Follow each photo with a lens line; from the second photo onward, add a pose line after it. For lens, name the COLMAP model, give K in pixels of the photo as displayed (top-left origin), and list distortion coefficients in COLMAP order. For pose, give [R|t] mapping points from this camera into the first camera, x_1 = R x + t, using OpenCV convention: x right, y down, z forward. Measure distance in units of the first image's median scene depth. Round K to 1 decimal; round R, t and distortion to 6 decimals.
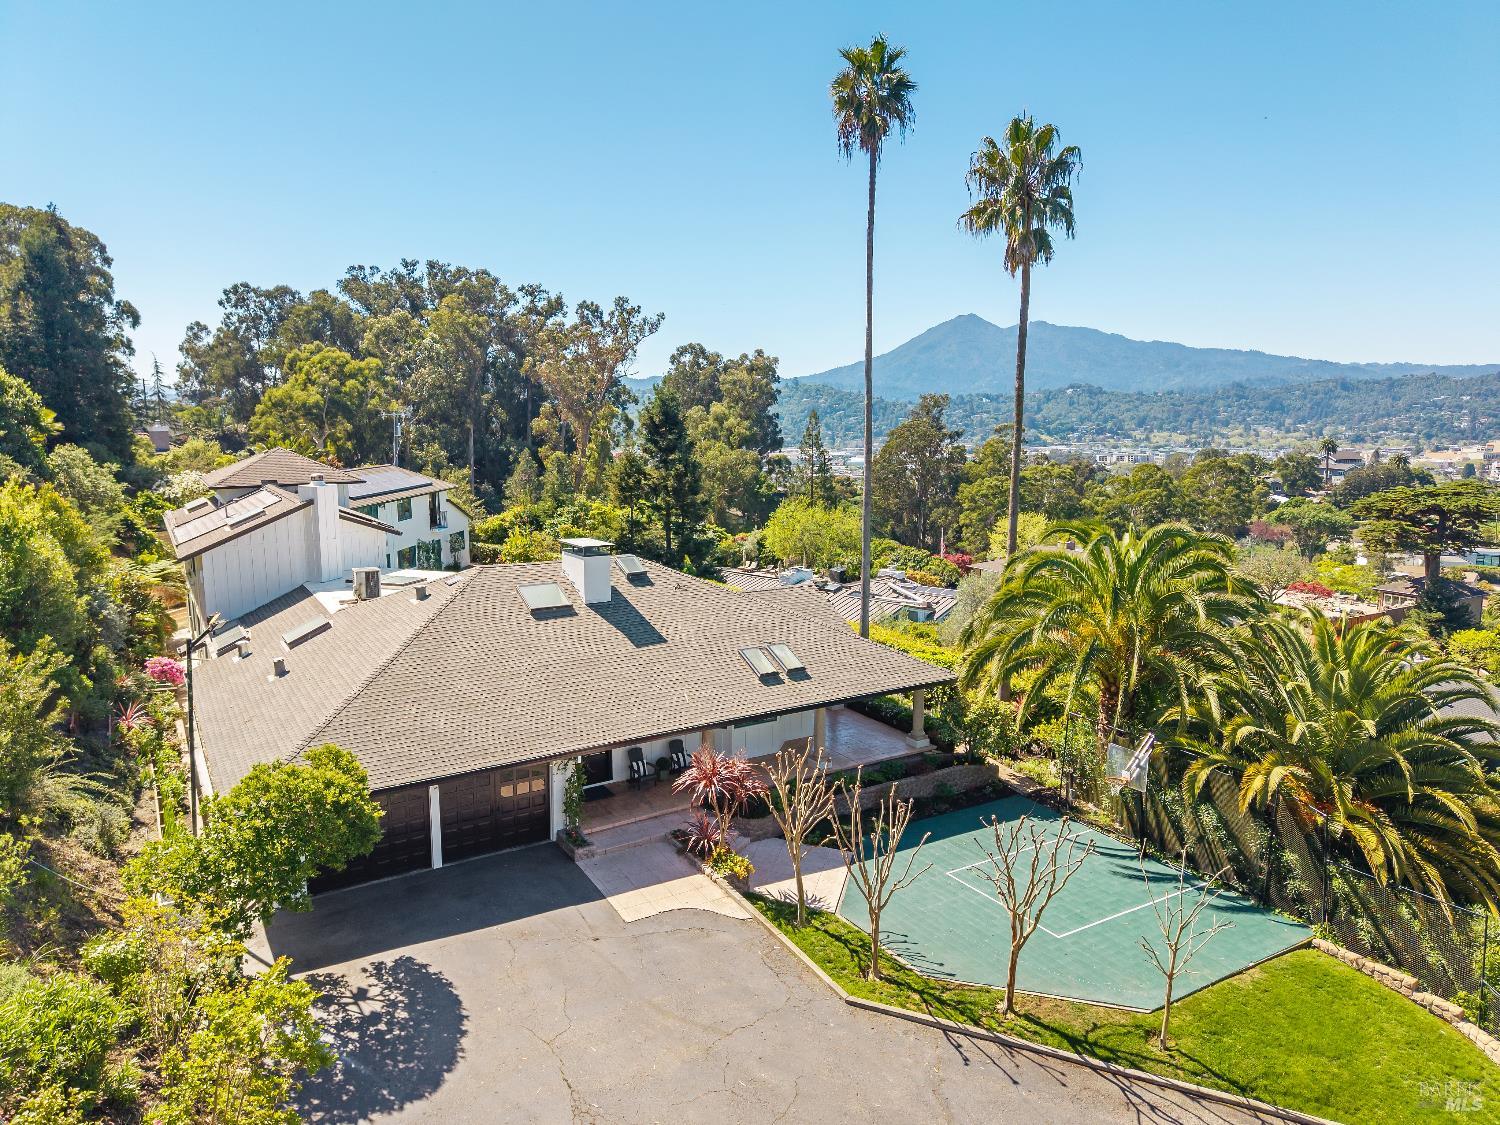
lens RADIAL K [[1027.9, 0, 749.0], [0, 1027.9, 601.7], [0, 0, 1]] dist [0.058040, -0.084594]
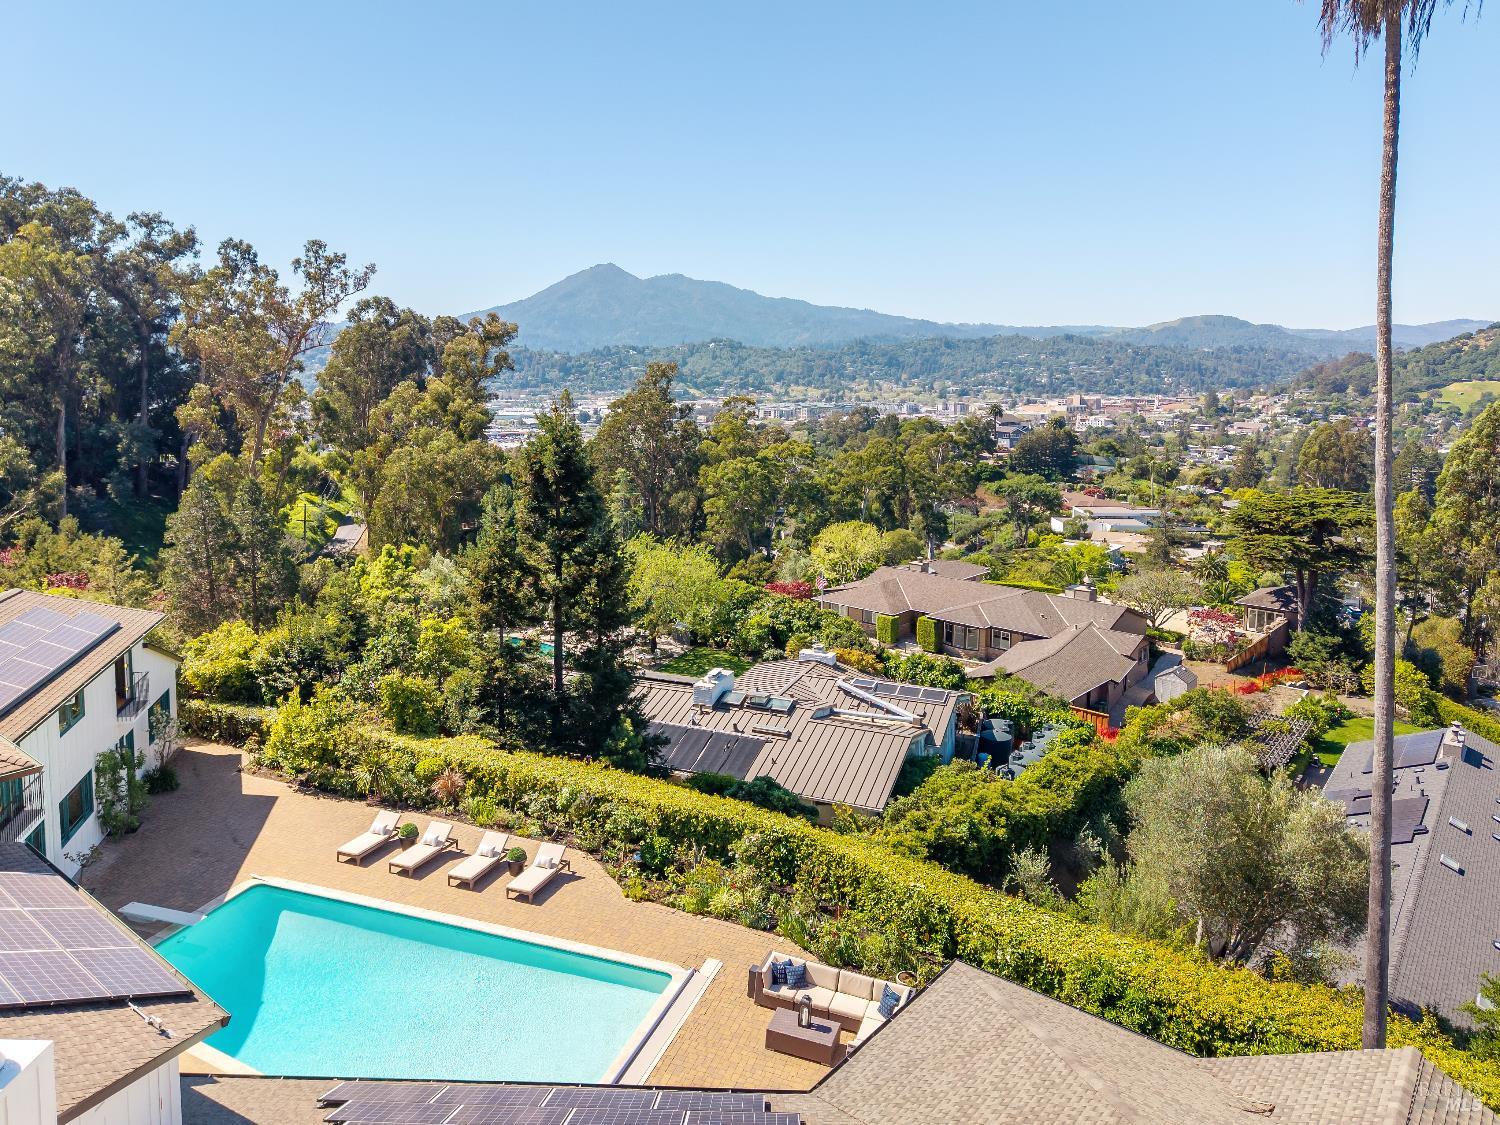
lens RADIAL K [[1039.7, 0, 701.3], [0, 1039.7, 488.4], [0, 0, 1]] dist [0.051156, -0.065902]
pose [[0.946782, -0.028502, 0.320611, -0.086633], [0.045773, 0.997871, -0.046458, -0.060820], [-0.318604, 0.058661, 0.946071, 0.188252]]
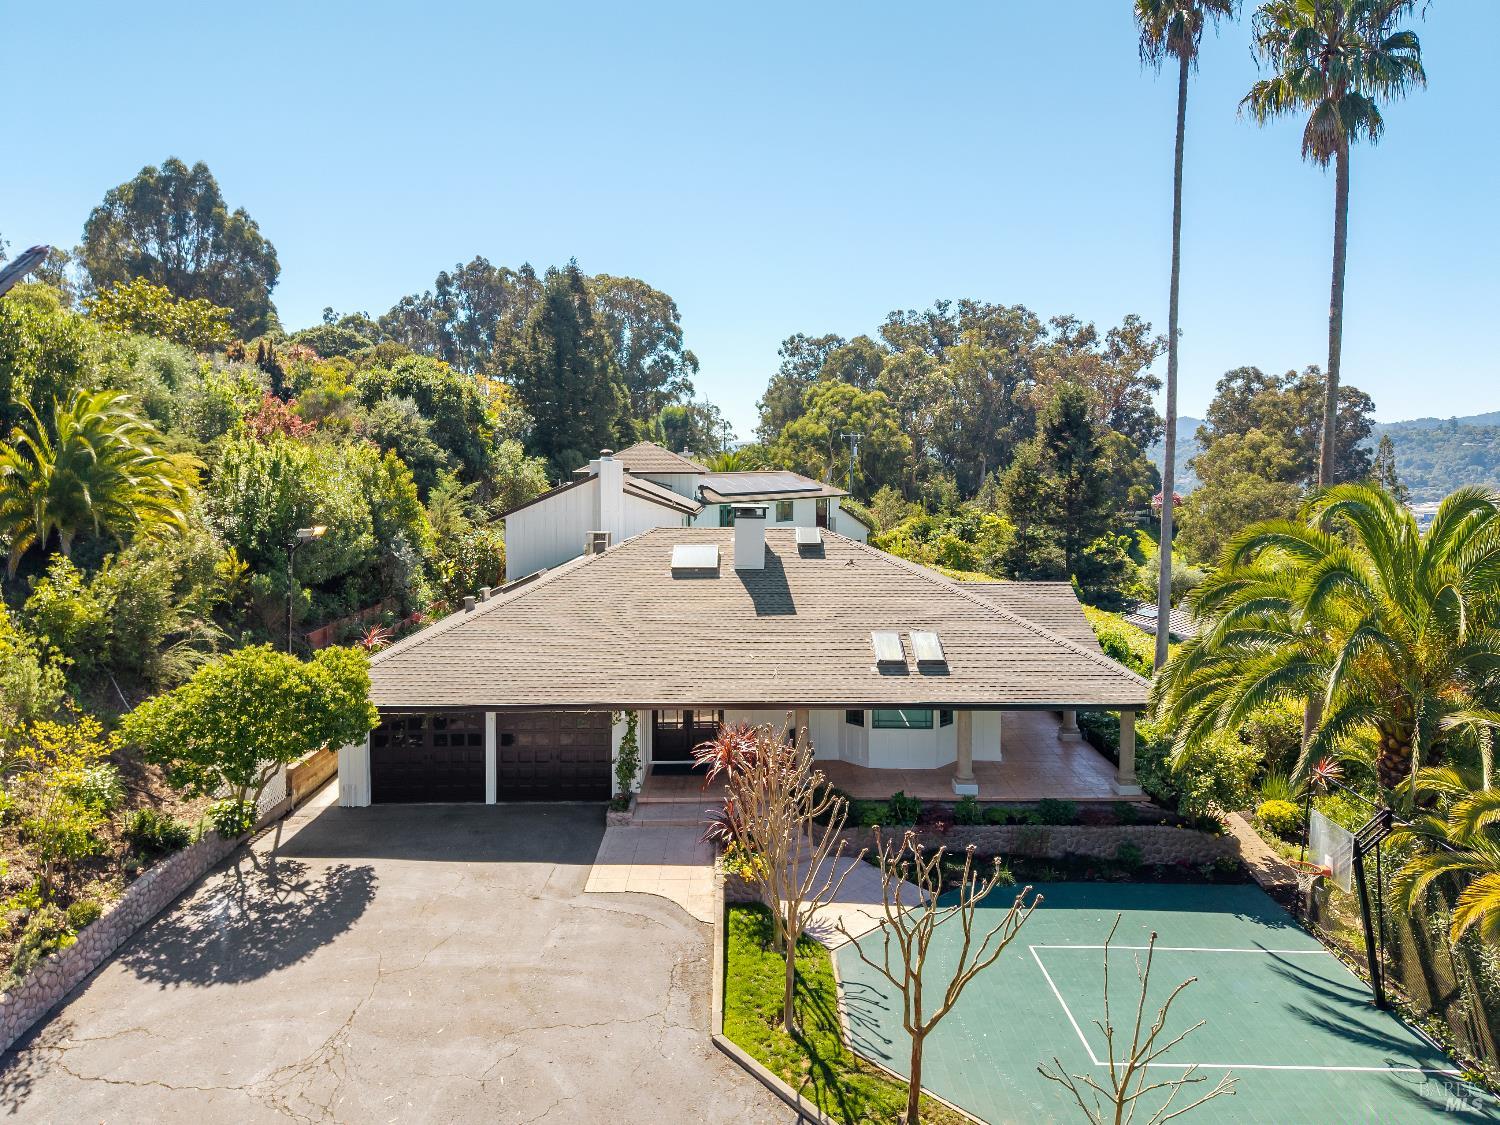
lens RADIAL K [[1043.8, 0, 750.0], [0, 1043.8, 562.5], [0, 0, 1]] dist [0.047069, -0.064671]
pose [[0.840993, 0.051958, -0.538546, 0.086303], [-0.101522, 0.992853, -0.062747, 0.012913], [0.531436, 0.107444, 0.840257, 0.052206]]
